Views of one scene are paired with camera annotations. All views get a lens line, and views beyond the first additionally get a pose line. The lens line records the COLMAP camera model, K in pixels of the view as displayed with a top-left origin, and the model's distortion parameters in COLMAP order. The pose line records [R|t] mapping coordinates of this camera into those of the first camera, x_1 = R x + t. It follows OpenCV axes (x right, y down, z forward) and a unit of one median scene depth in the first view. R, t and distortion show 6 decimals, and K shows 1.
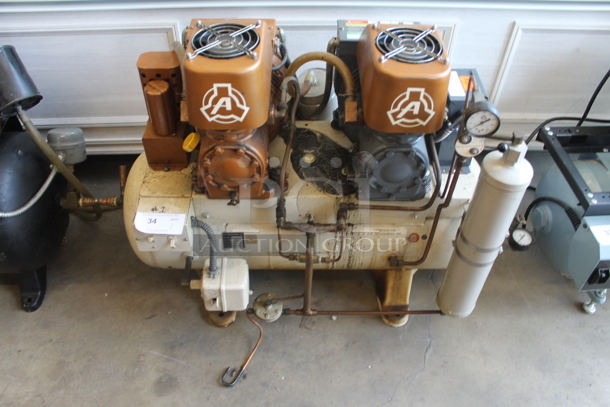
lens RADIAL K [[506.0, 0, 305.0], [0, 506.0, 203.5], [0, 0, 1]] dist [-0.155232, 0.116955]
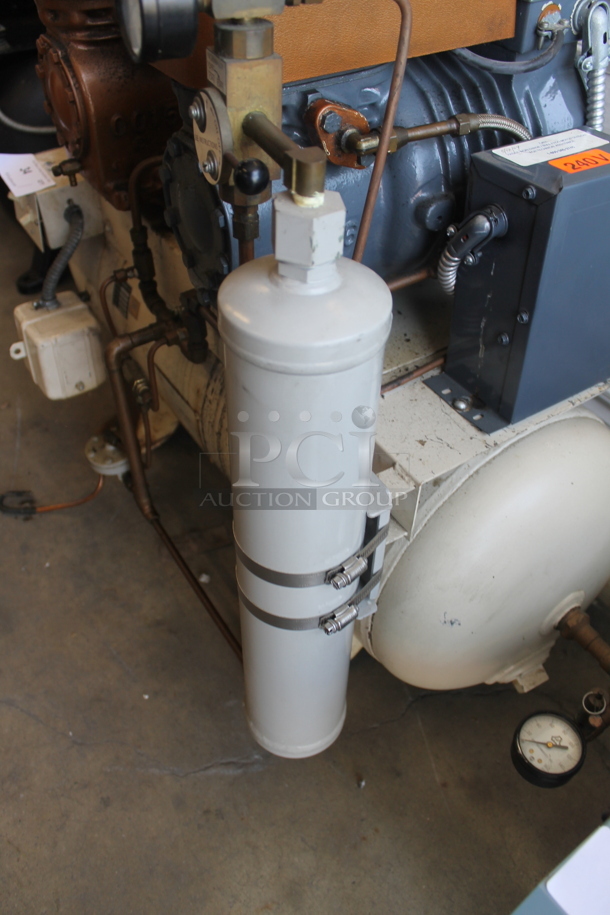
lens RADIAL K [[759.0, 0, 305.0], [0, 759.0, 457.5], [0, 0, 1]] dist [-0.155232, 0.116955]
pose [[0.539042, 0.579227, -0.611498, 0.660160], [-0.621391, 0.763586, 0.175527, -0.069461], [0.568601, 0.285363, 0.771531, 0.611171]]
